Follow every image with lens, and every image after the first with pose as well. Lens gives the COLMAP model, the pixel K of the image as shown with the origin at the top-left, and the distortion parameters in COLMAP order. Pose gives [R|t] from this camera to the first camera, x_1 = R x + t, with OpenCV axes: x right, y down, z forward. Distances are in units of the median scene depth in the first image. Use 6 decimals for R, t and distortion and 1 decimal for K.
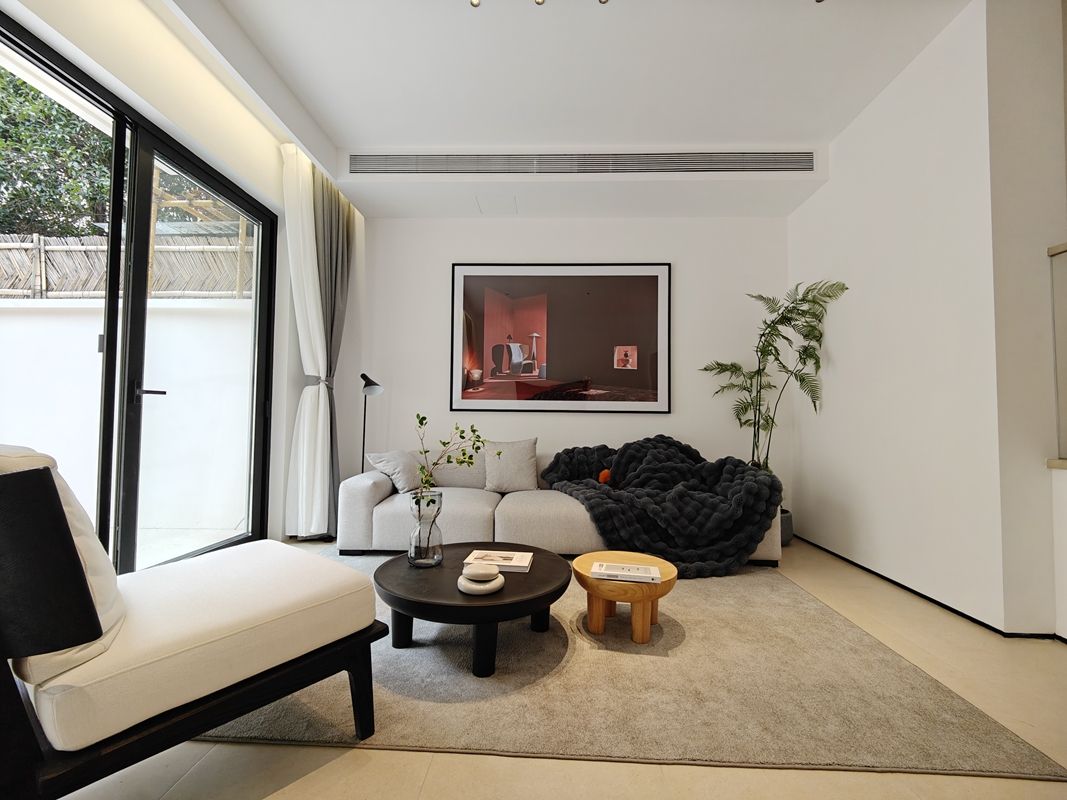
lens RADIAL K [[463.3, 0, 531.3], [0, 463.3, 404.2], [0, 0, 1]] dist [0.010966, -0.007460]
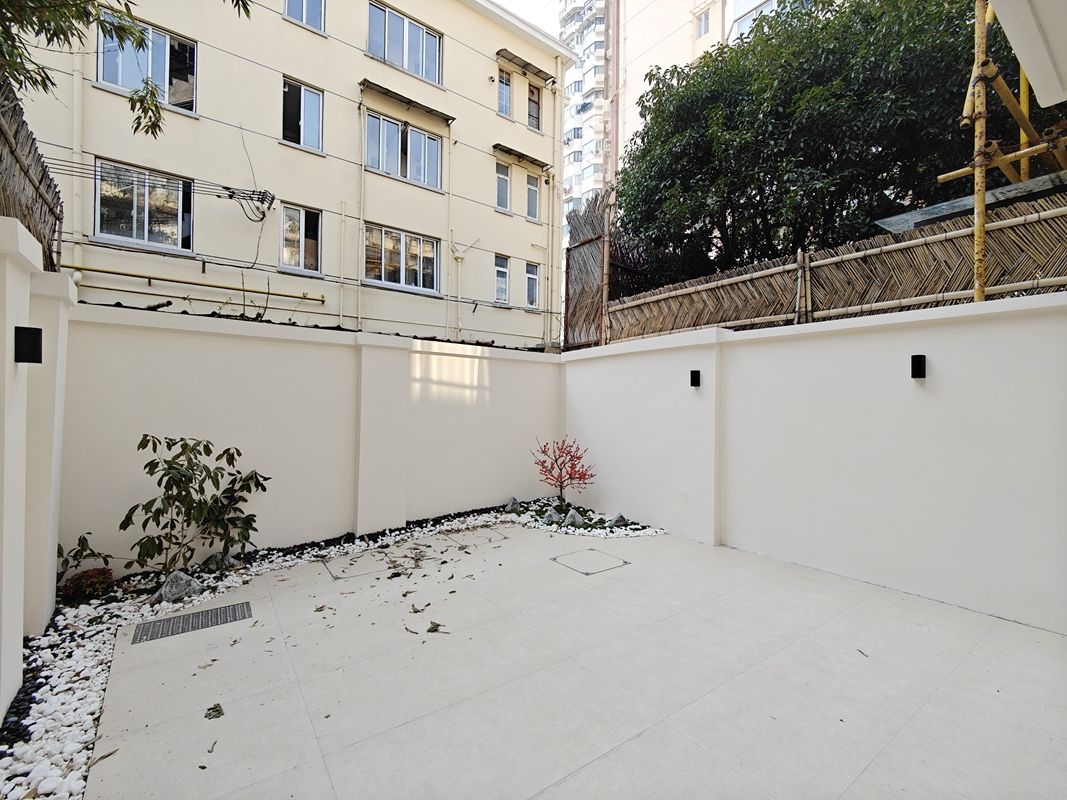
lens RADIAL K [[463.3, 0, 539.2], [0, 463.3, 405.3], [0, 0, 1]] dist [0.010966, -0.007460]
pose [[0.606137, -0.001249, -0.795359, -0.745382], [0.026758, 0.999465, 0.018822, -0.104640], [0.794910, -0.032690, 0.605846, 0.000667]]
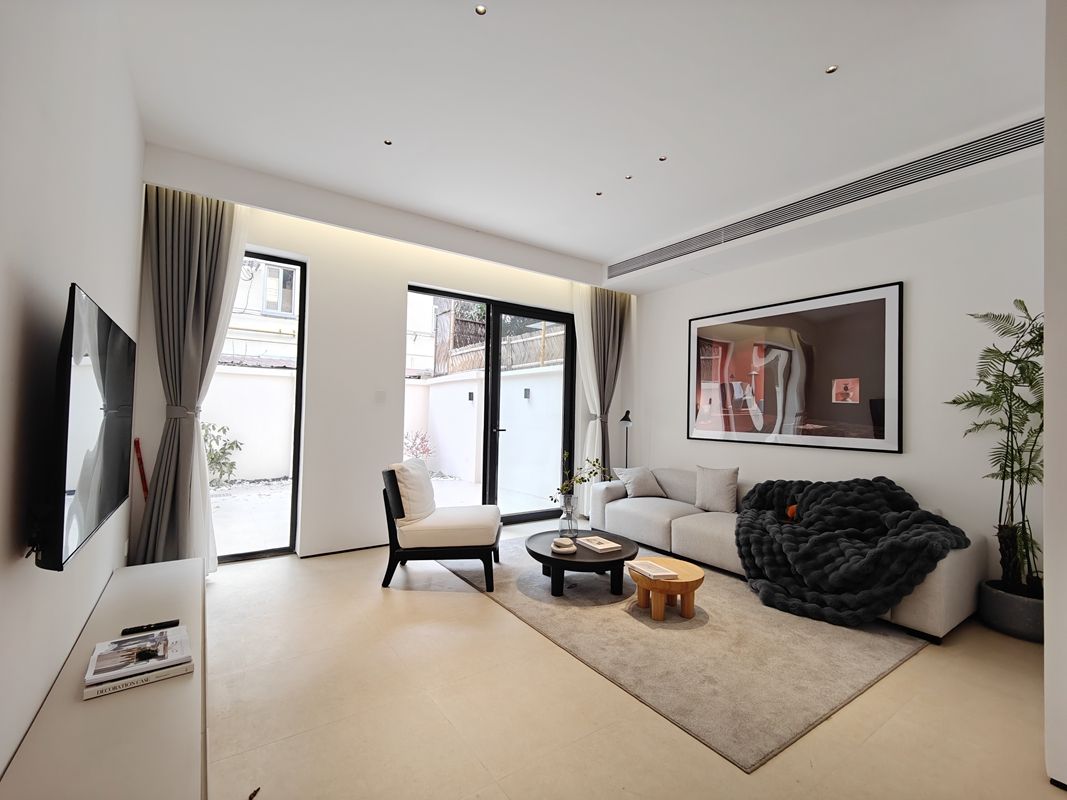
lens RADIAL K [[463.3, 0, 533.5], [0, 463.3, 403.3], [0, 0, 1]] dist [0.010966, -0.007460]
pose [[0.607469, -0.017436, -0.794152, 0.597738], [0.015300, 0.999830, -0.010248, -0.078977], [0.794196, -0.005925, 0.607632, -0.092490]]
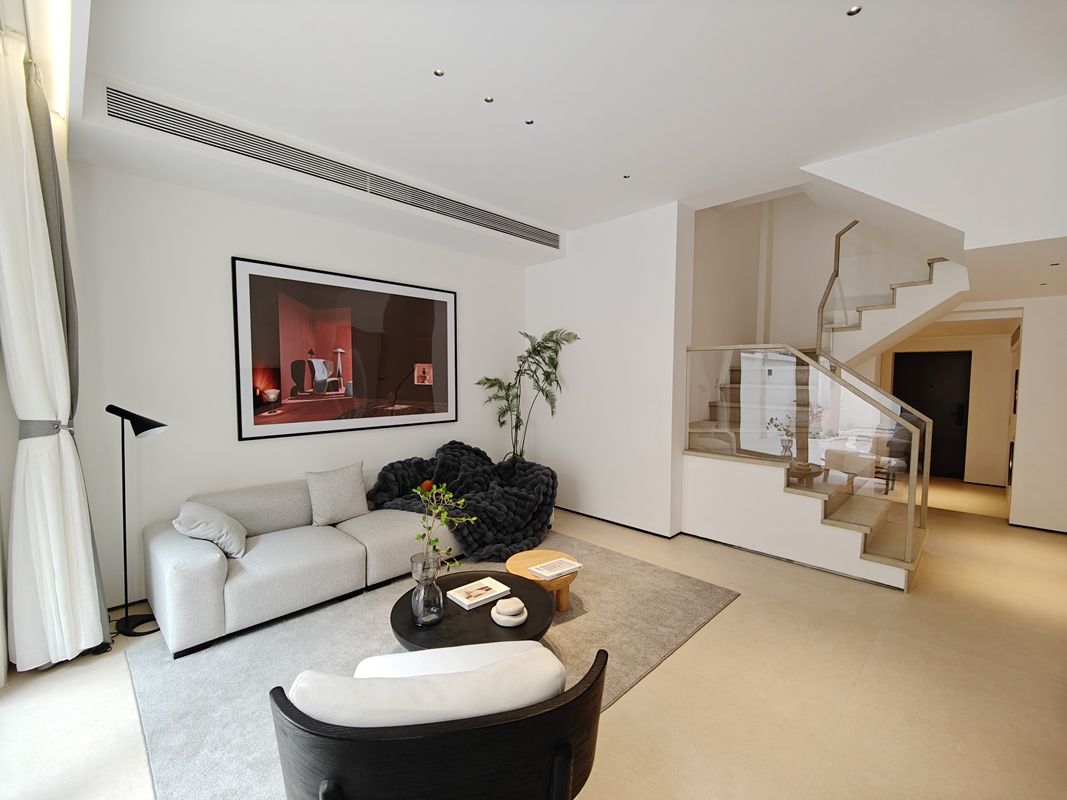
lens RADIAL K [[463.3, 0, 534.9], [0, 463.3, 402.8], [0, 0, 1]] dist [0.010966, -0.007460]
pose [[0.670603, -0.057552, 0.739580, -0.457960], [-0.020421, 0.995176, 0.095958, -0.150921], [-0.741535, -0.079453, 0.666193, 0.065812]]
